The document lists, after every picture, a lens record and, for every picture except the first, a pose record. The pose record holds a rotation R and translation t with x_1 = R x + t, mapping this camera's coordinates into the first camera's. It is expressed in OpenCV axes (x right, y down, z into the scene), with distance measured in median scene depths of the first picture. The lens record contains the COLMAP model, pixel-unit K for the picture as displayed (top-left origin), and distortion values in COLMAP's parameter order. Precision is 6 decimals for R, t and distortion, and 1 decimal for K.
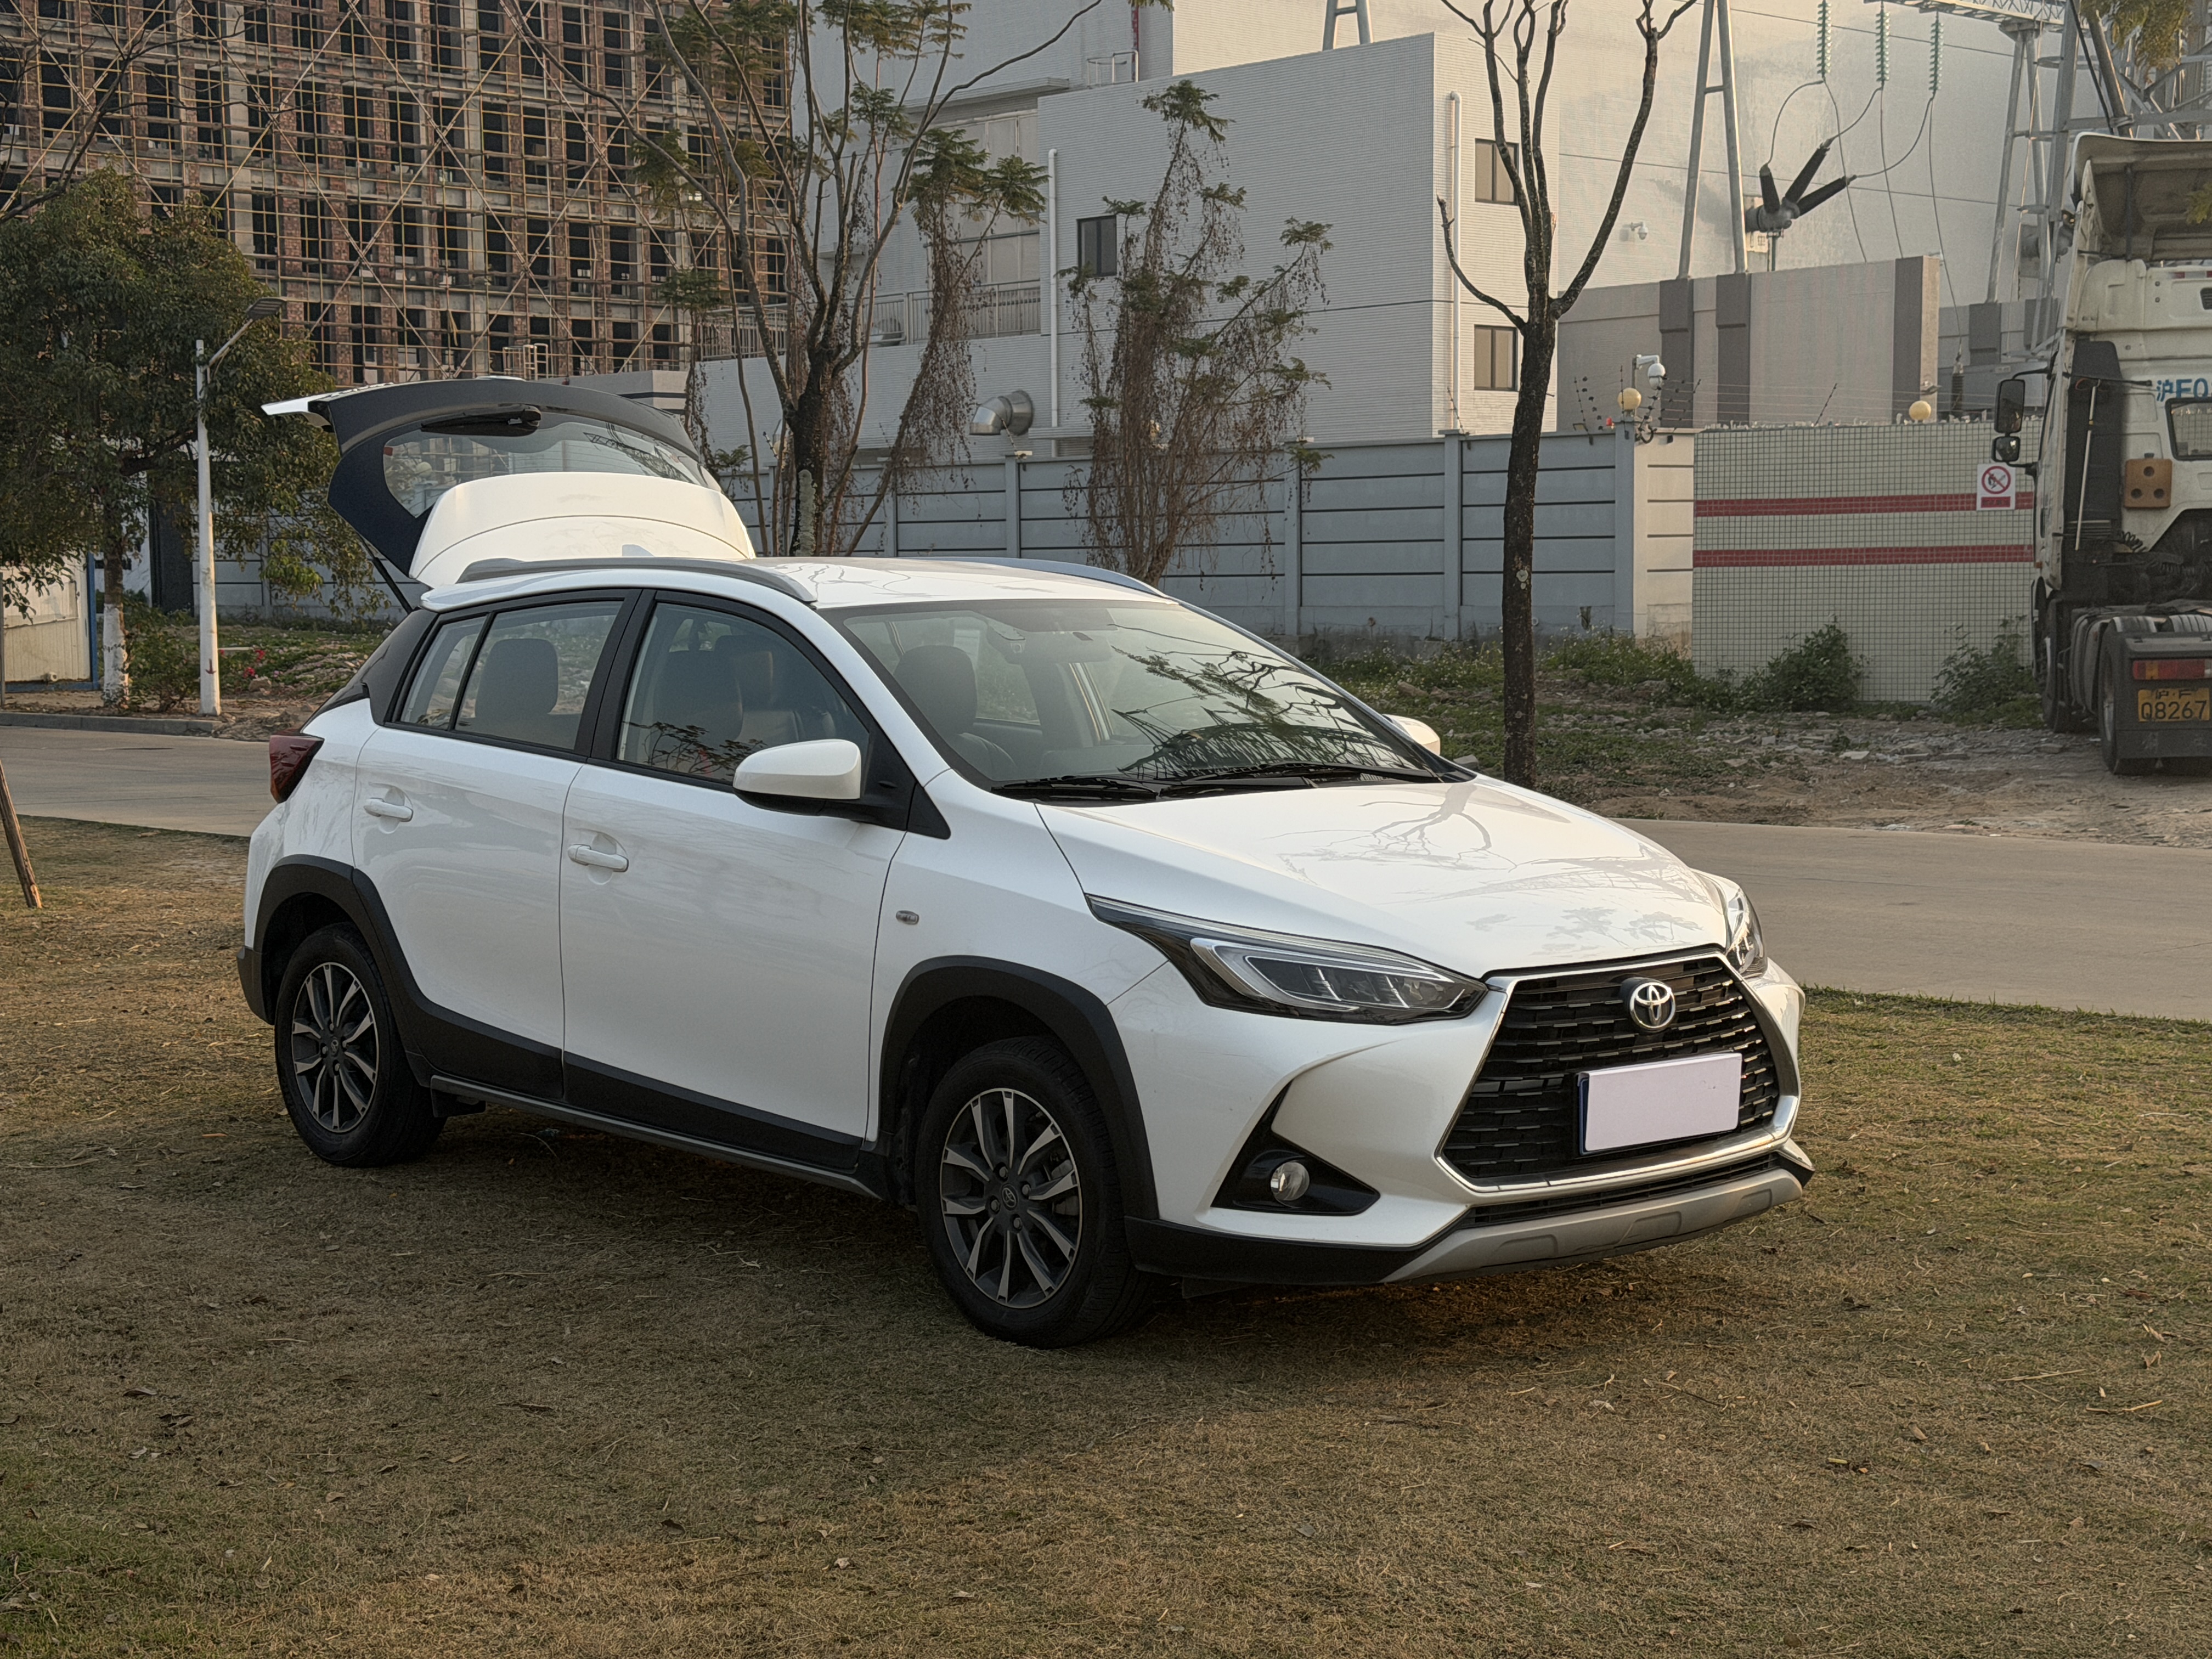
lens RADIAL K [[3330.0, 0, 1114.5], [0, 3330.0, 838.5], [0, 0, 1]] dist [0.206204, -0.400943]
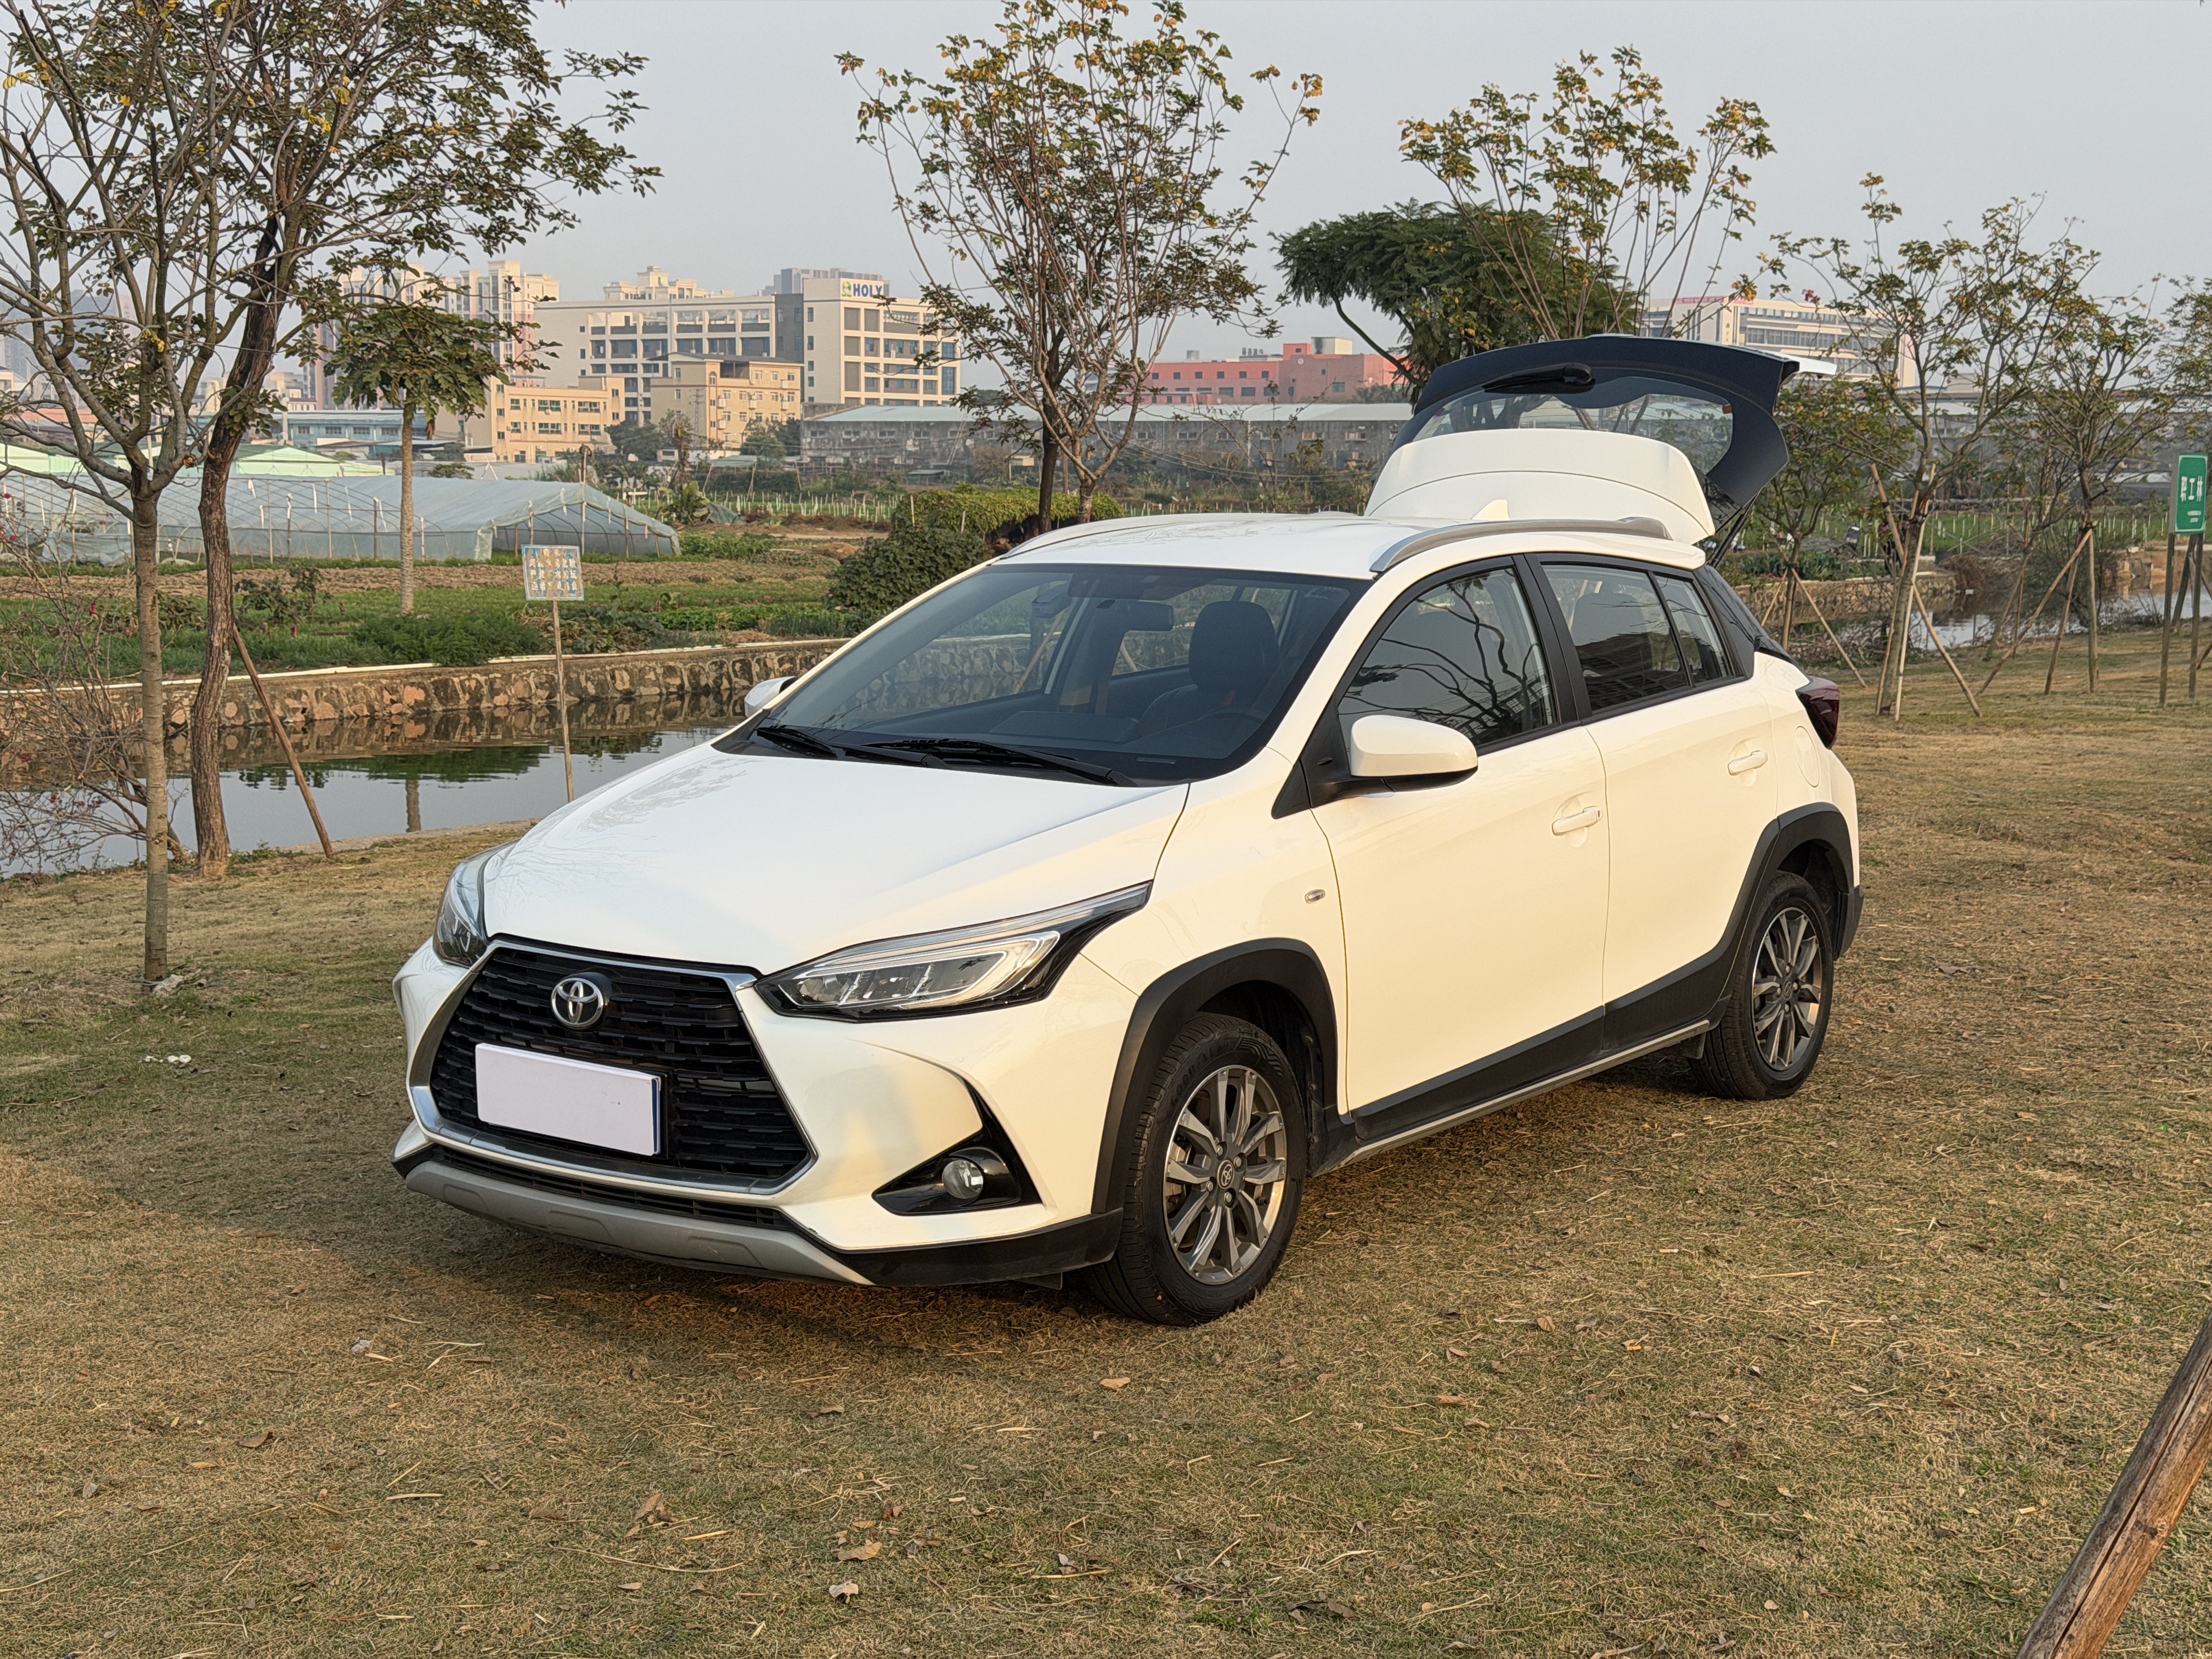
lens RADIAL K [[3039.3, 0, 1106.0], [0, 3039.3, 829.5], [0, 0, 1]] dist [0.150867, -0.080061]
pose [[0.203652, 0.125244, -0.970999, 0.807526], [-0.086069, 0.990234, 0.109673, -0.085314], [0.975253, 0.061238, 0.212443, 0.734364]]
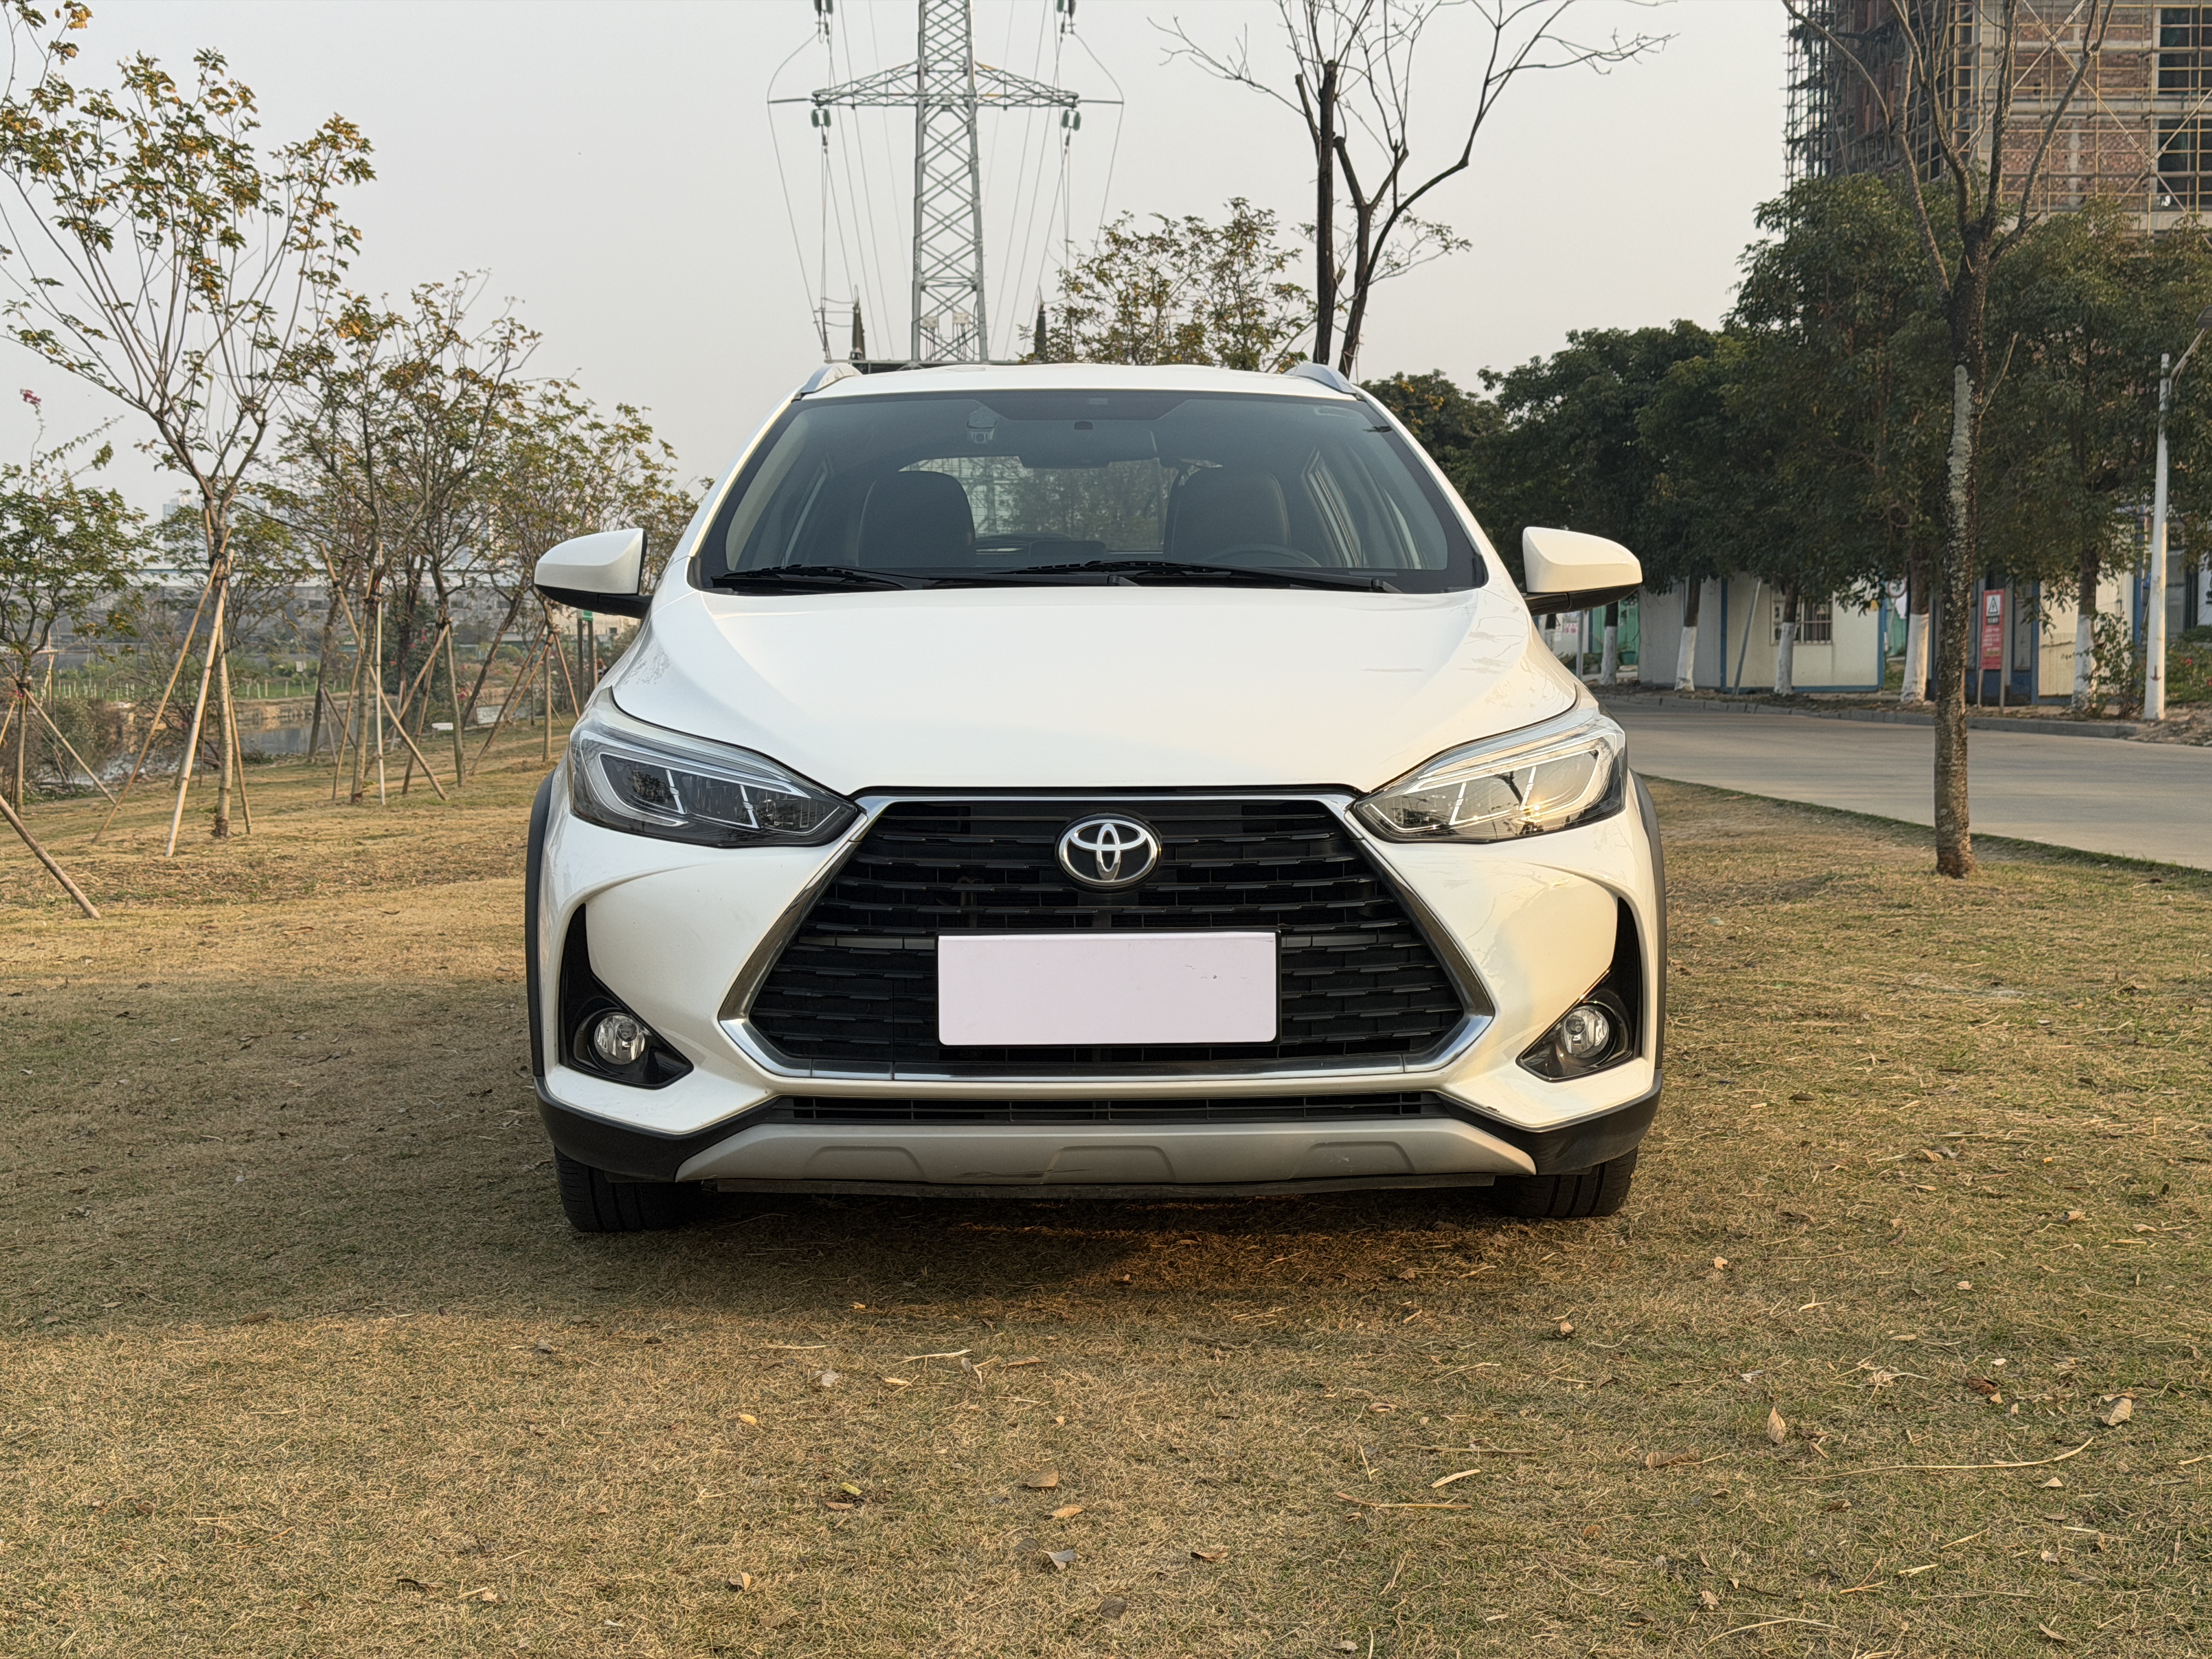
lens RADIAL K [[3025.0, 0, 1094.1], [0, 3025.0, 841.6], [0, 0, 1]] dist [0.224128, -0.523031]
pose [[0.761997, 0.046193, -0.645931, 0.441390], [-0.051520, 0.998615, 0.010637, 0.031475], [0.645528, 0.025173, 0.763322, 0.387115]]
